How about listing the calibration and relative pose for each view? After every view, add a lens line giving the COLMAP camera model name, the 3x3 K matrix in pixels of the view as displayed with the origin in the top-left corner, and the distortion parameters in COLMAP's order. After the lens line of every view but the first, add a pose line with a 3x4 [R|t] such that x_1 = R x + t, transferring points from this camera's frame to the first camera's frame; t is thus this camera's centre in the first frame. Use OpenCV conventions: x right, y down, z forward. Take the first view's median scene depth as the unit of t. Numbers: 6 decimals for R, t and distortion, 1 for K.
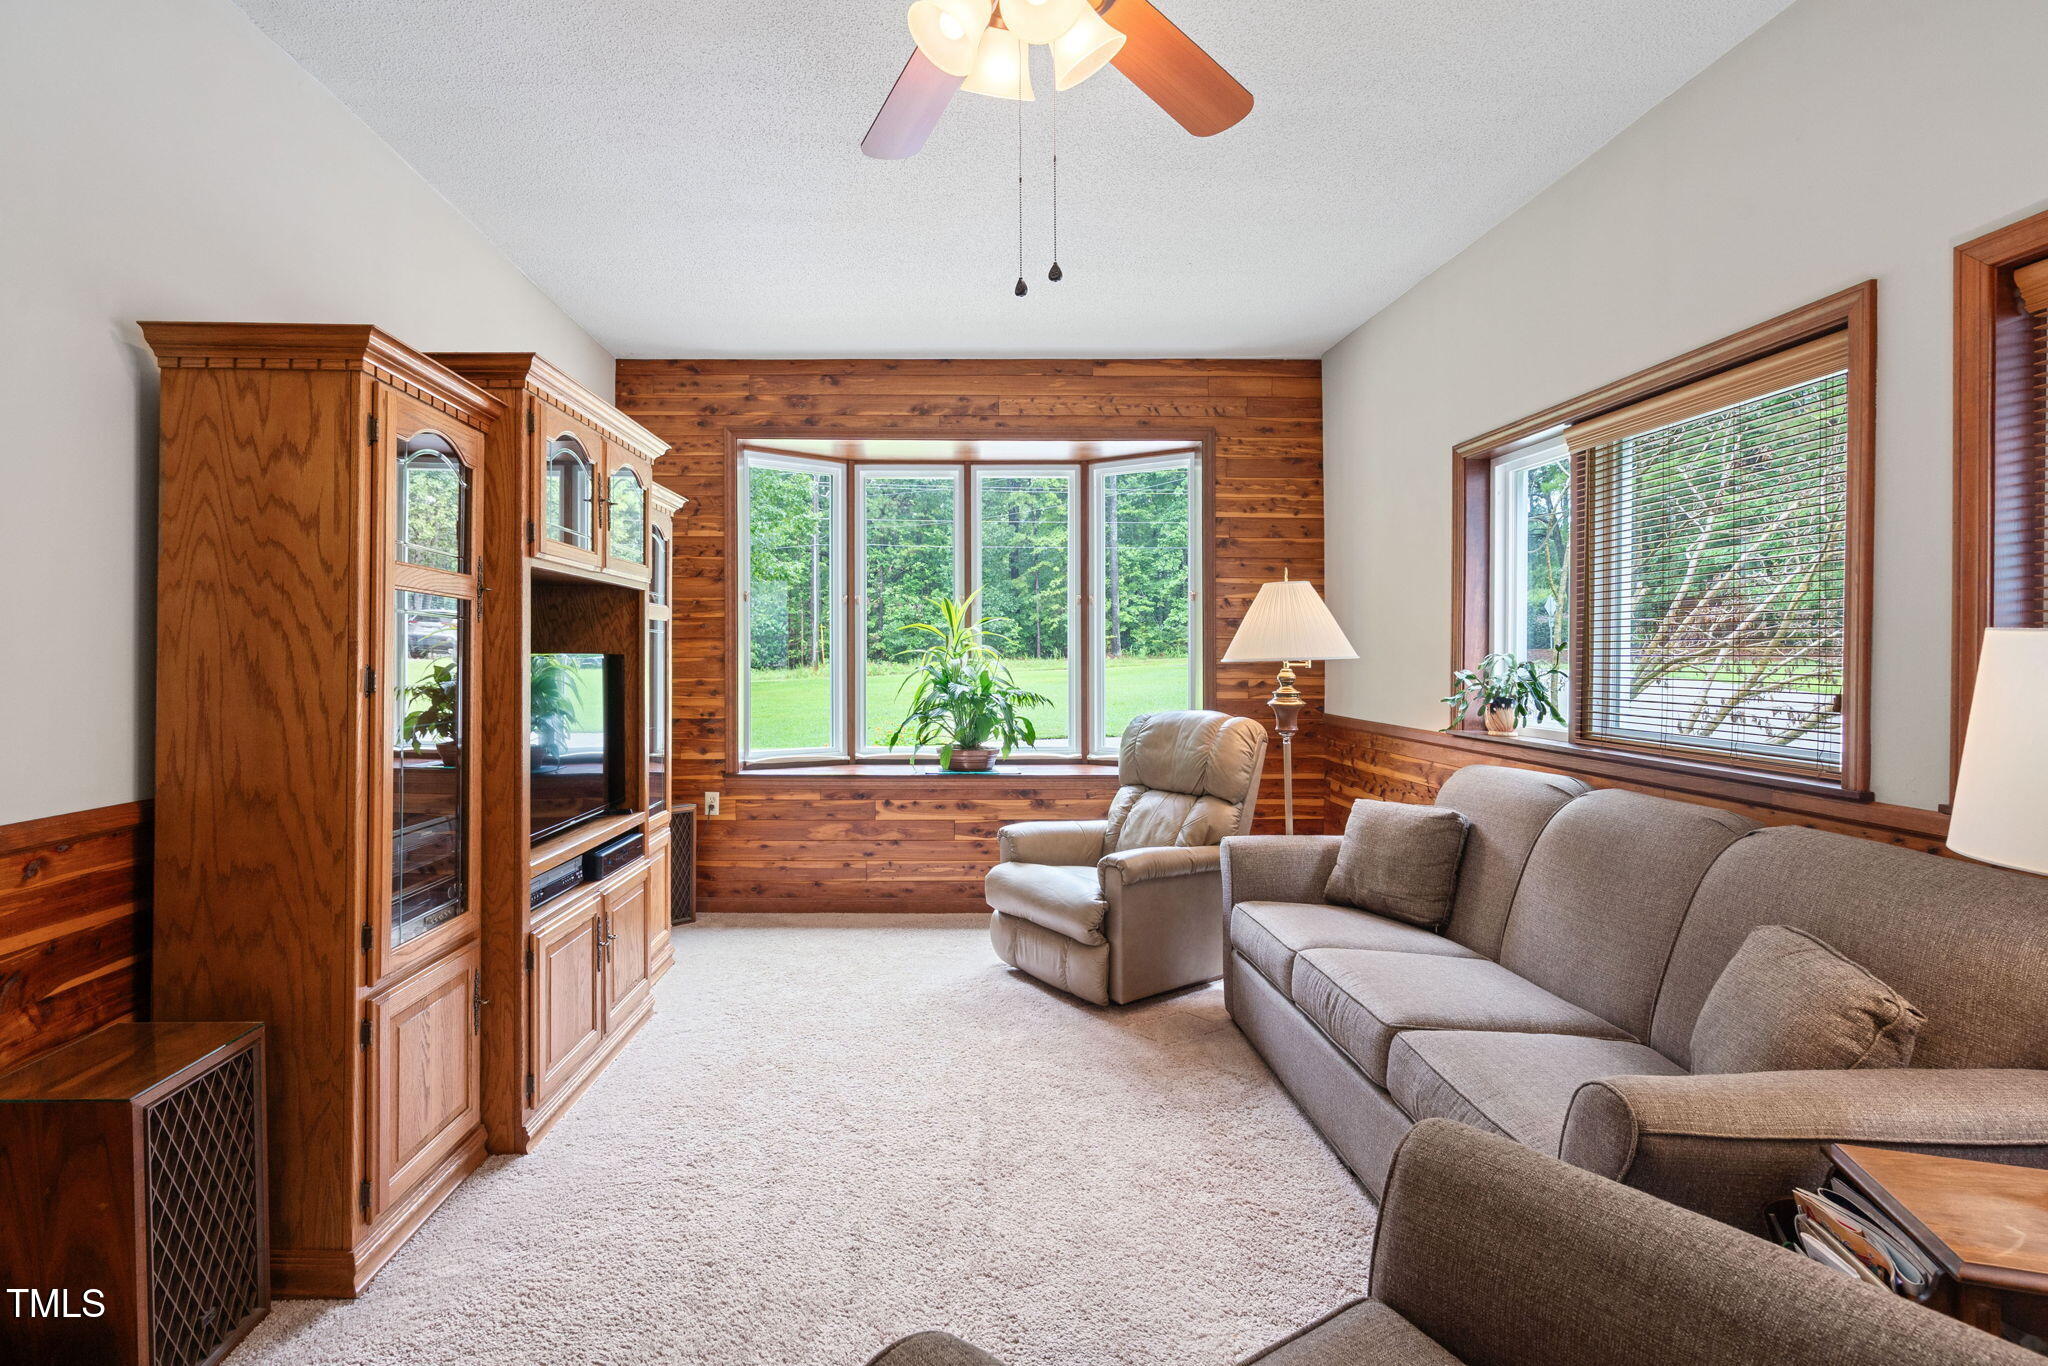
lens RADIAL K [[930.9, 0, 956.6], [0, 930.9, 653.5], [0, 0, 1]] dist [-0.005405, 0.002601]
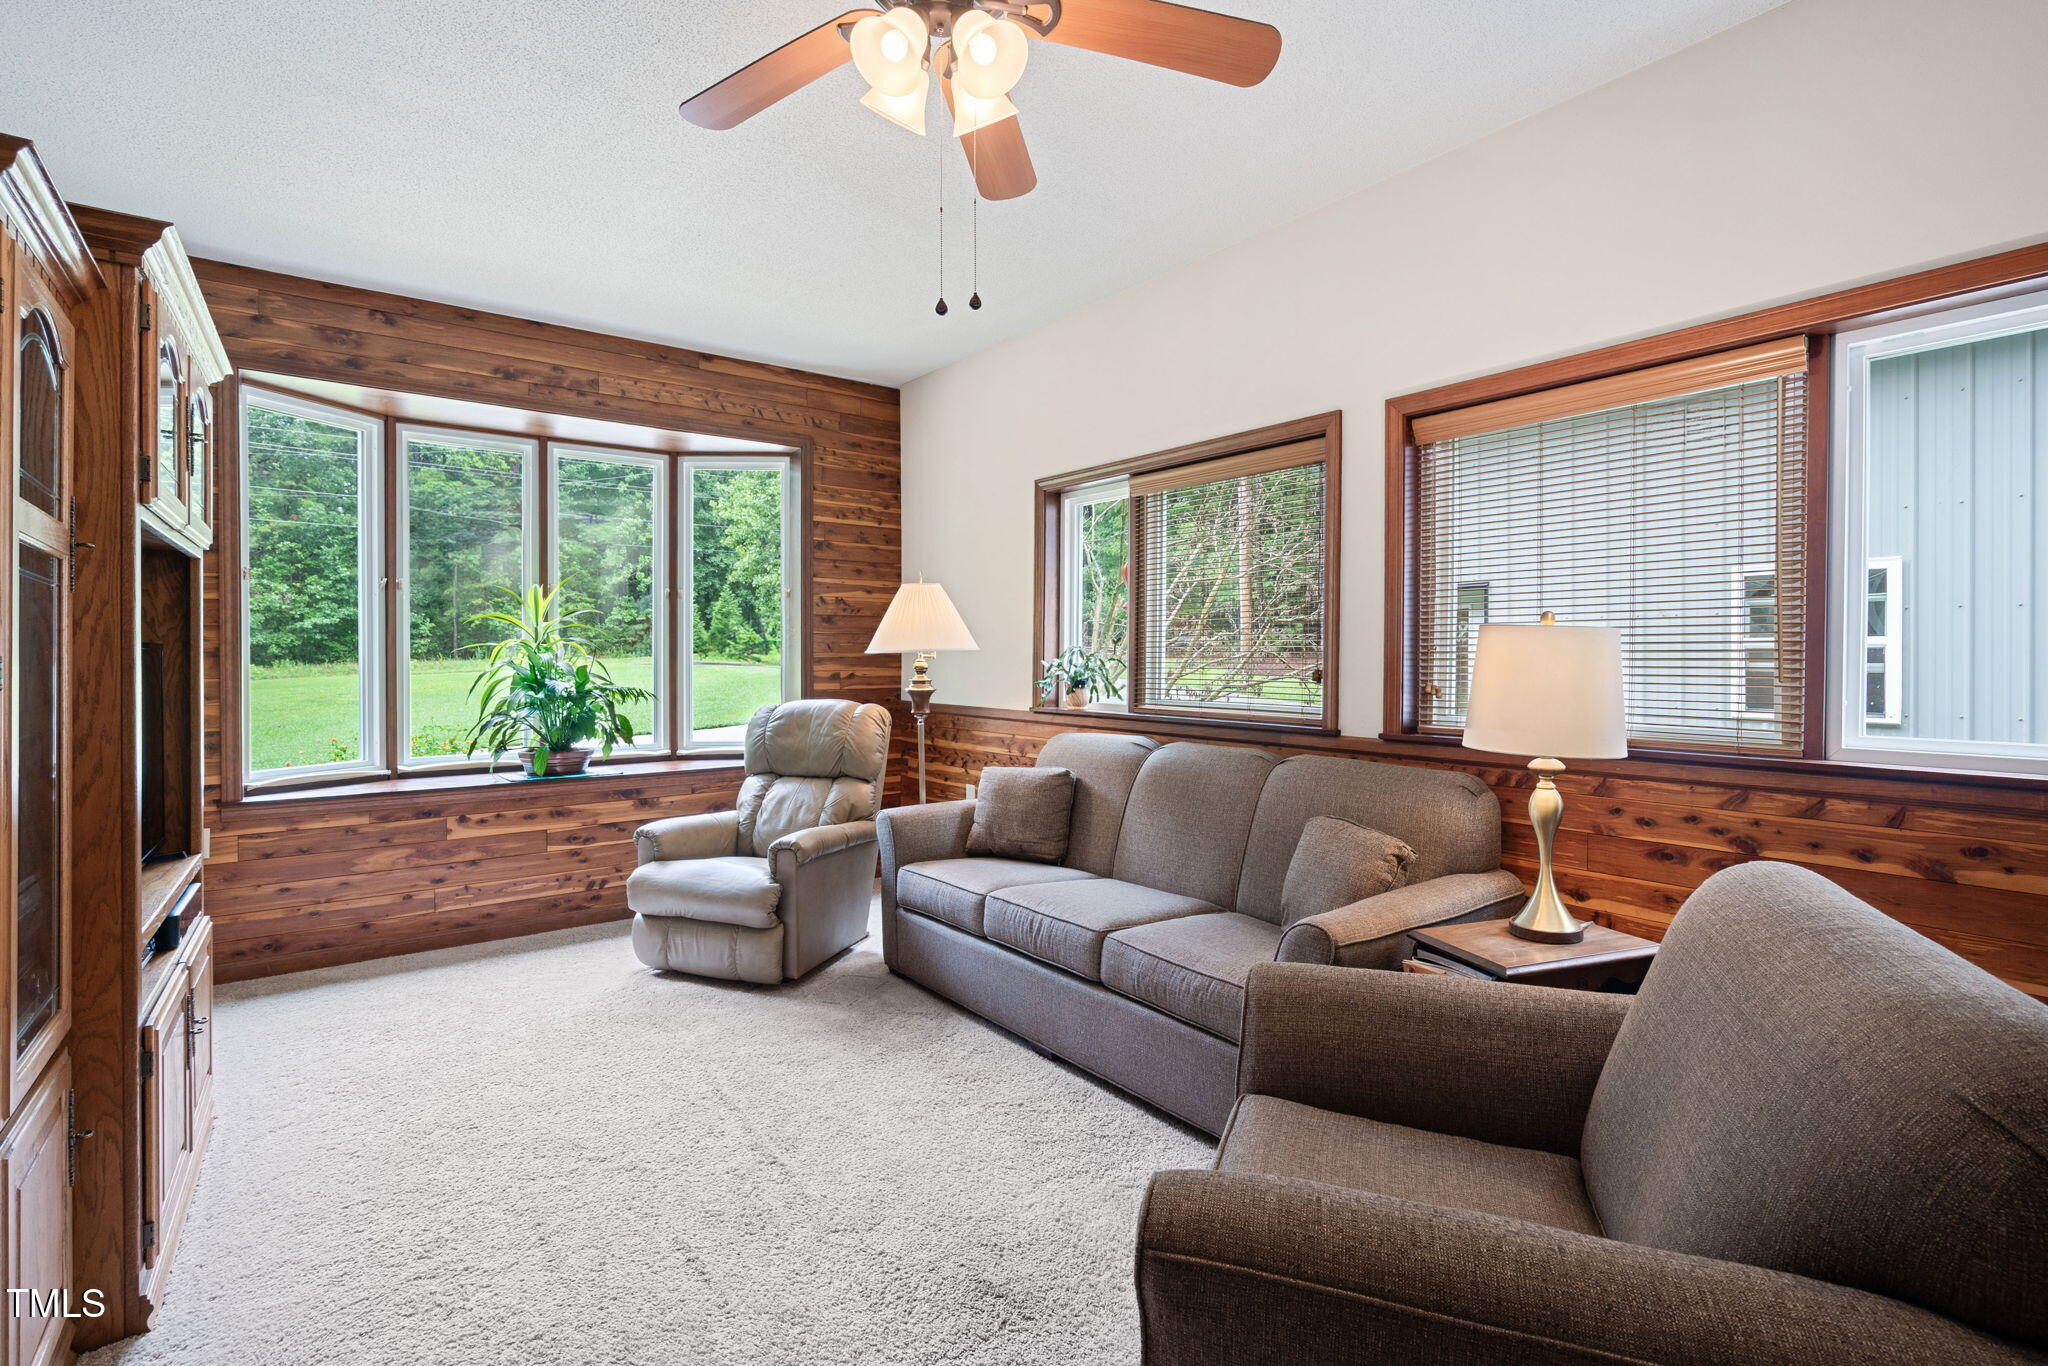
lens RADIAL K [[930.9, 0, 947.7], [0, 930.9, 659.0], [0, 0, 1]] dist [-0.005405, 0.002601]
pose [[0.819471, -0.004061, 0.573106, -0.240173], [0.001322, 0.999986, 0.005195, 0.008902], [-0.573119, -0.003500, 0.819465, 0.035766]]
